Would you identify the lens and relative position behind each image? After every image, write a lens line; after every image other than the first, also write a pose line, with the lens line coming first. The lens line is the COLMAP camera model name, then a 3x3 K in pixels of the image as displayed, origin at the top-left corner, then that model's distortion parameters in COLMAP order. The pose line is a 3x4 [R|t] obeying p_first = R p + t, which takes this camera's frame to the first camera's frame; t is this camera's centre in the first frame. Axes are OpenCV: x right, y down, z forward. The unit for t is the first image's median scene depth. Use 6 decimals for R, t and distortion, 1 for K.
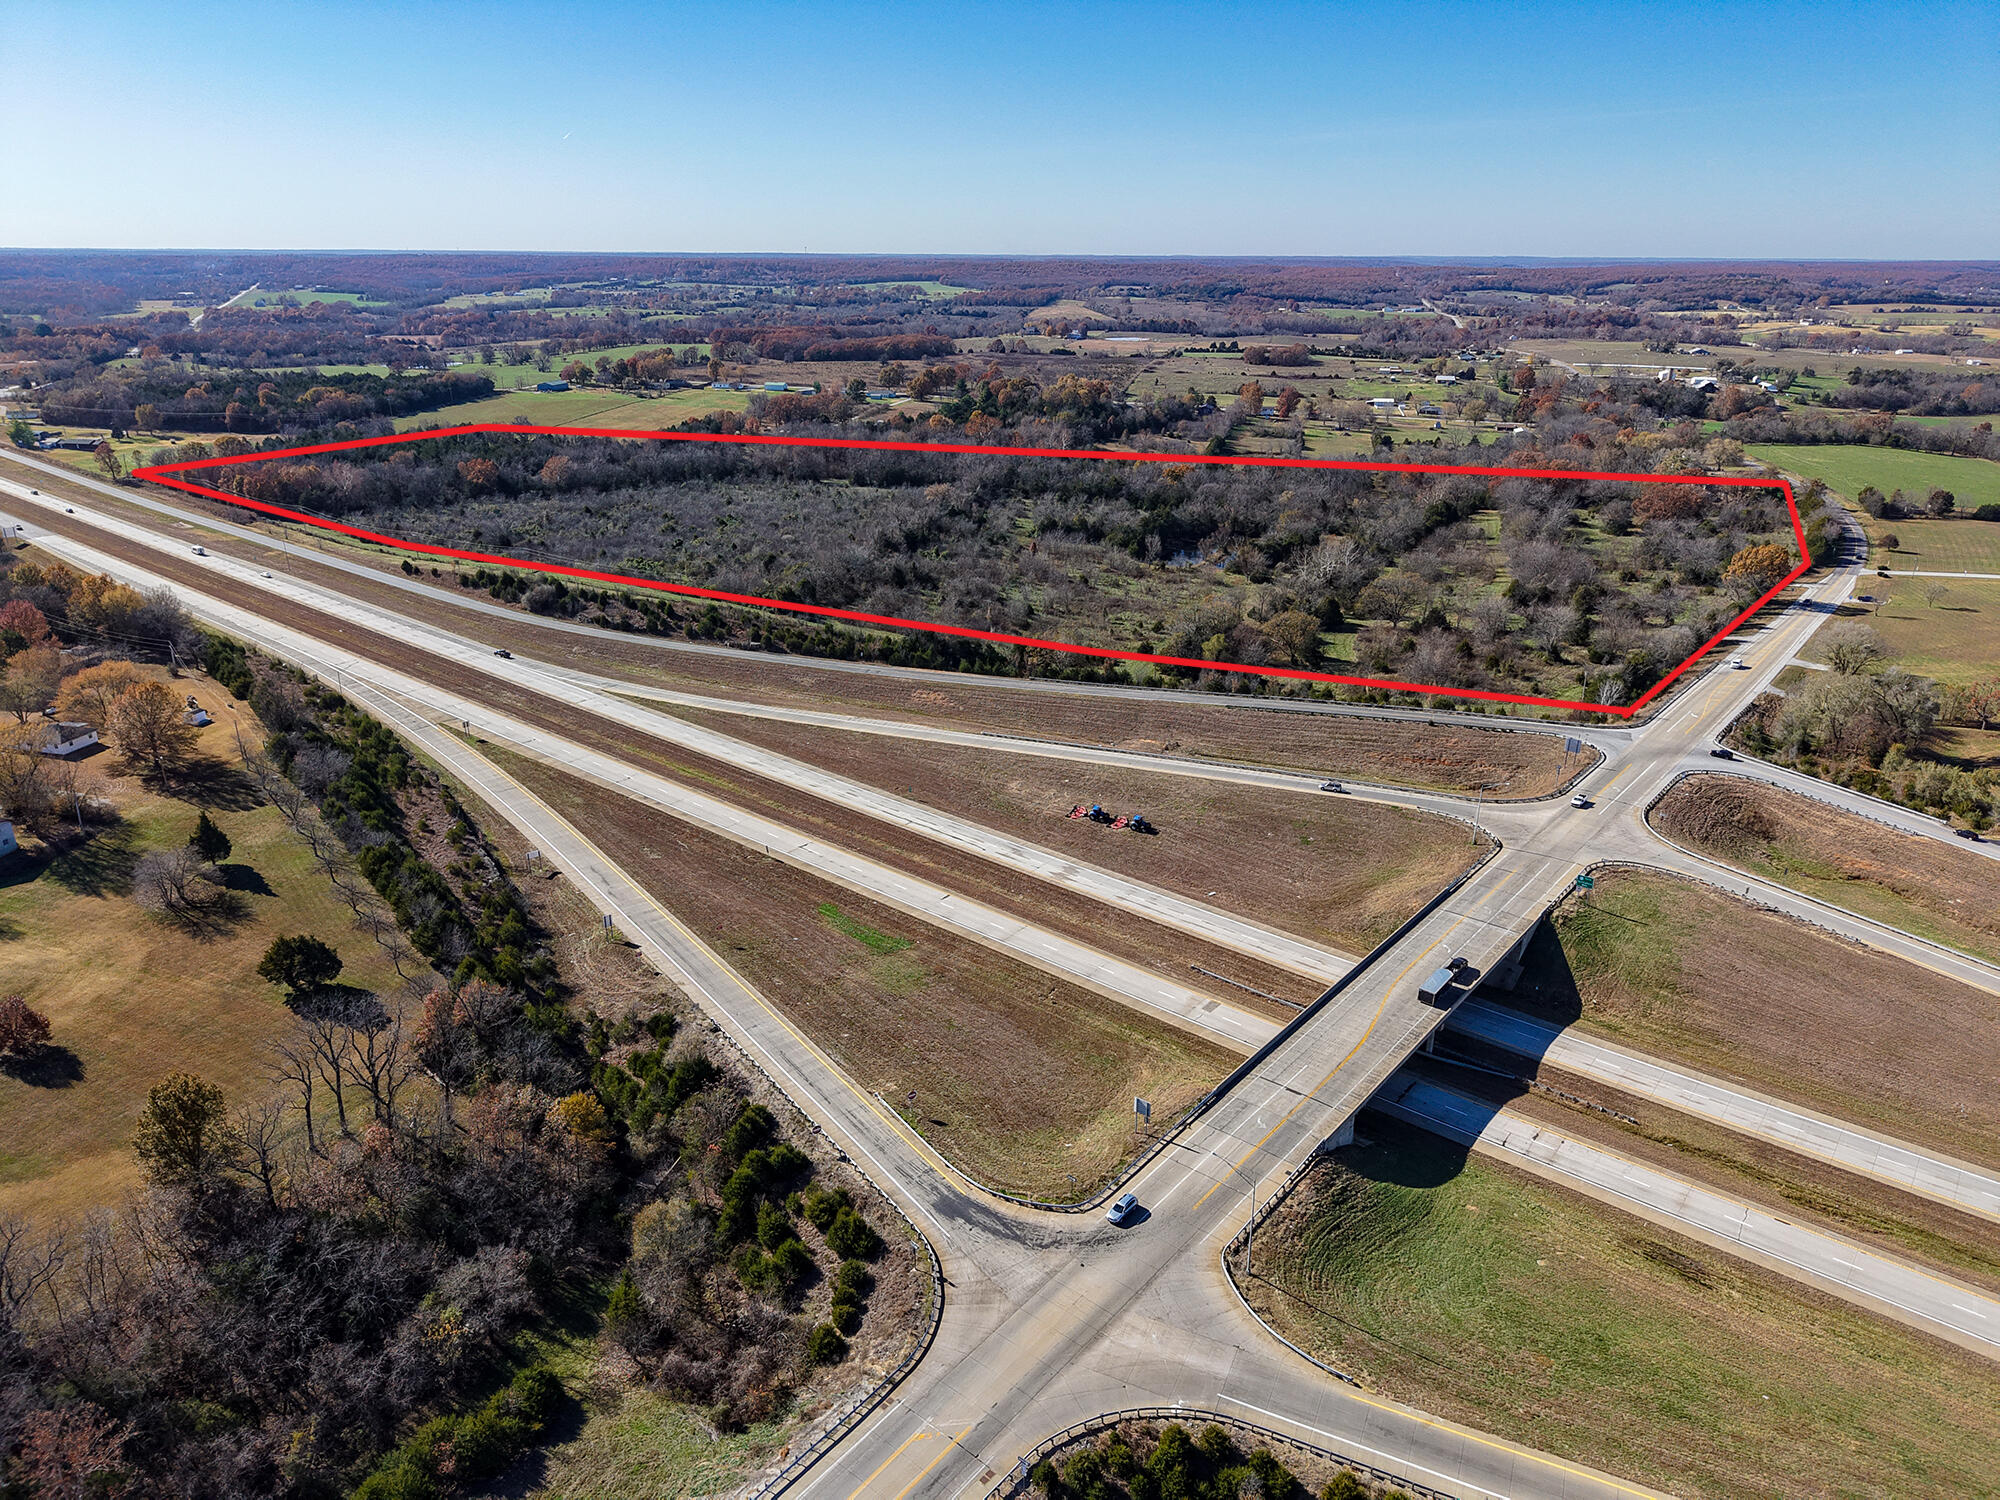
lens RADIAL K [[1338.7, 0, 1002.7], [0, 1338.7, 748.7], [0, 0, 1]] dist [0.023036, -0.017475]
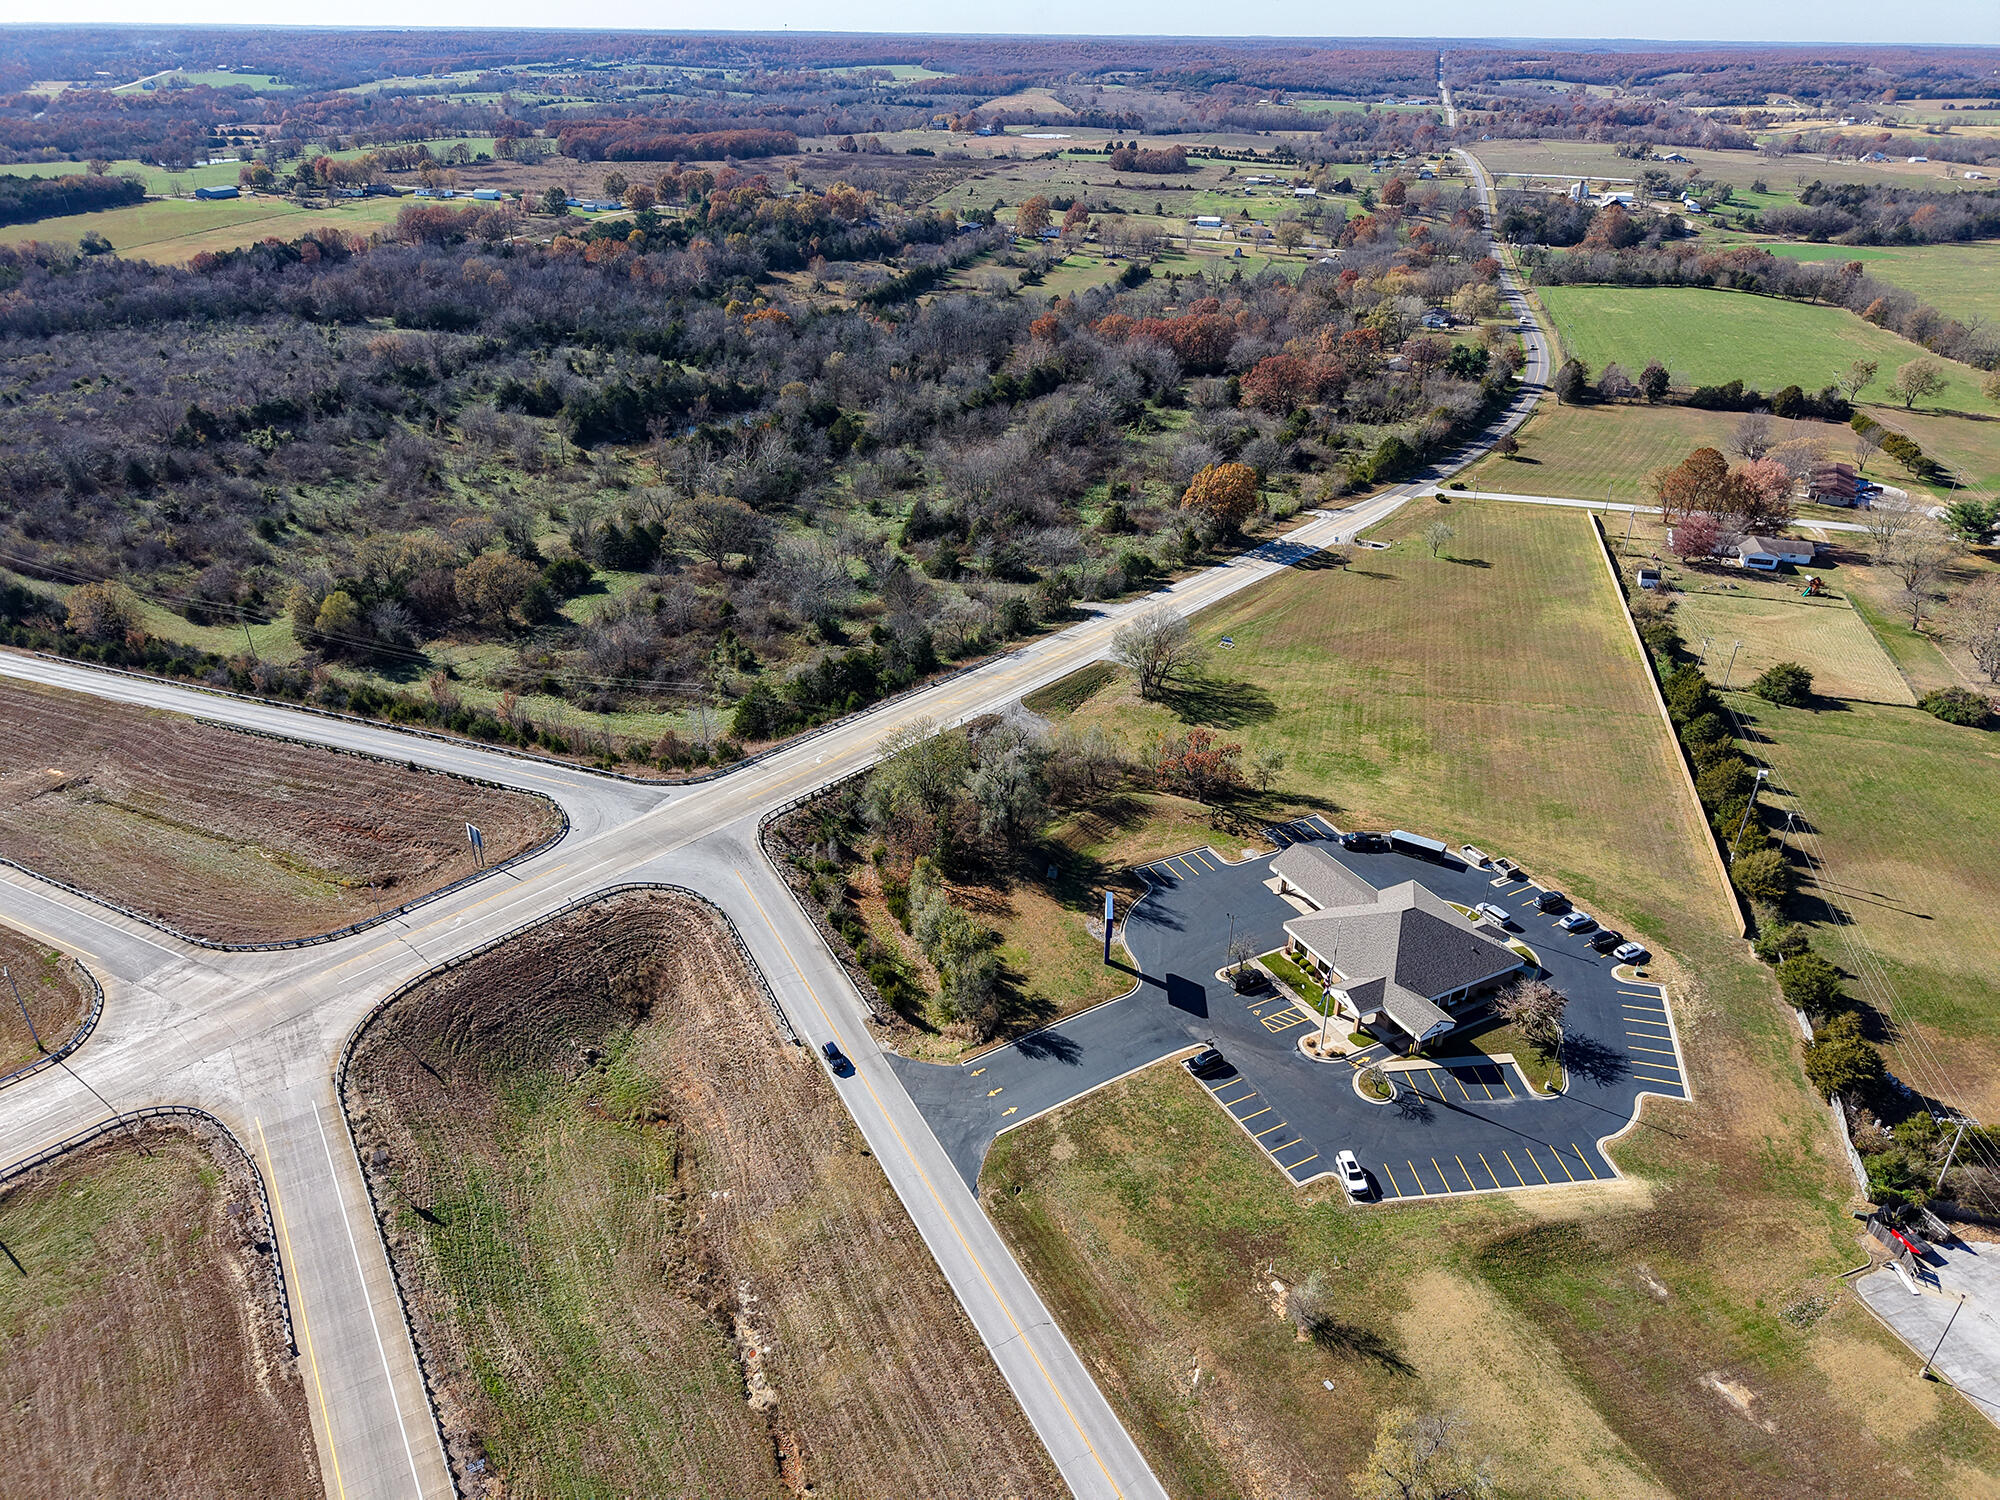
lens RADIAL K [[1338.7, 0, 1002.7], [0, 1338.7, 748.7], [0, 0, 1]] dist [0.023036, -0.017475]
pose [[0.998731, 0.027333, -0.042292, 0.209045], [-0.021368, 0.990537, 0.135576, -0.040961], [0.045597, -0.134500, 0.989864, 0.109281]]
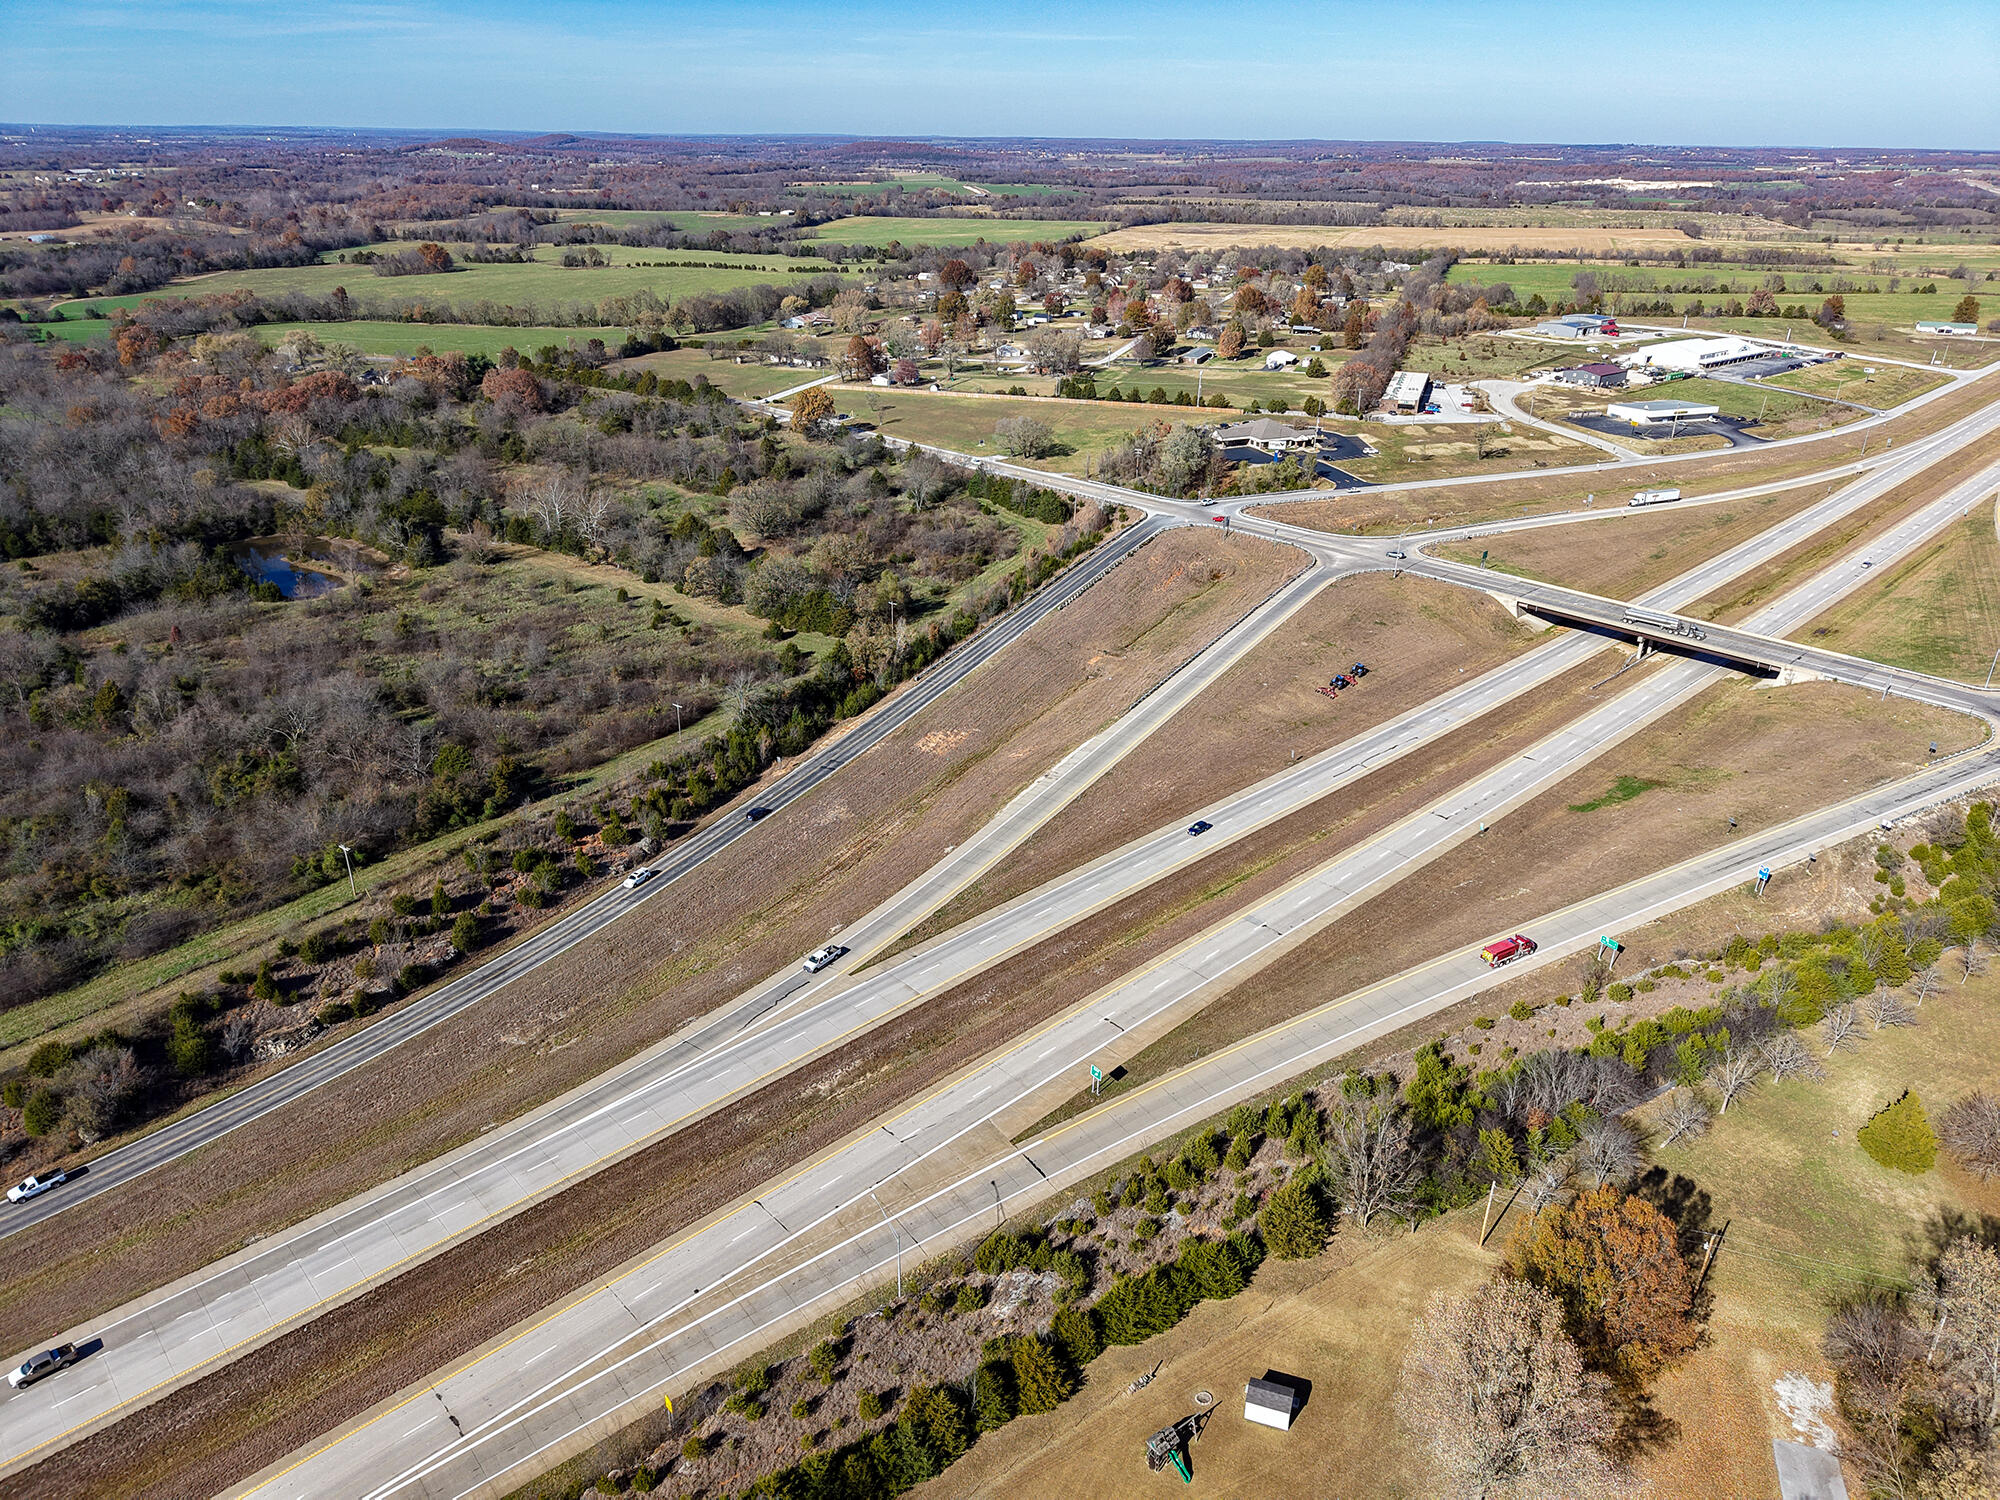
lens RADIAL K [[1338.7, 0, 1002.7], [0, 1338.7, 748.7], [0, 0, 1]] dist [0.023036, -0.017475]
pose [[0.118612, -0.419344, 0.900046, -0.264413], [0.336626, 0.869747, 0.360865, -0.106514], [-0.934138, 0.260176, 0.244324, 0.278789]]
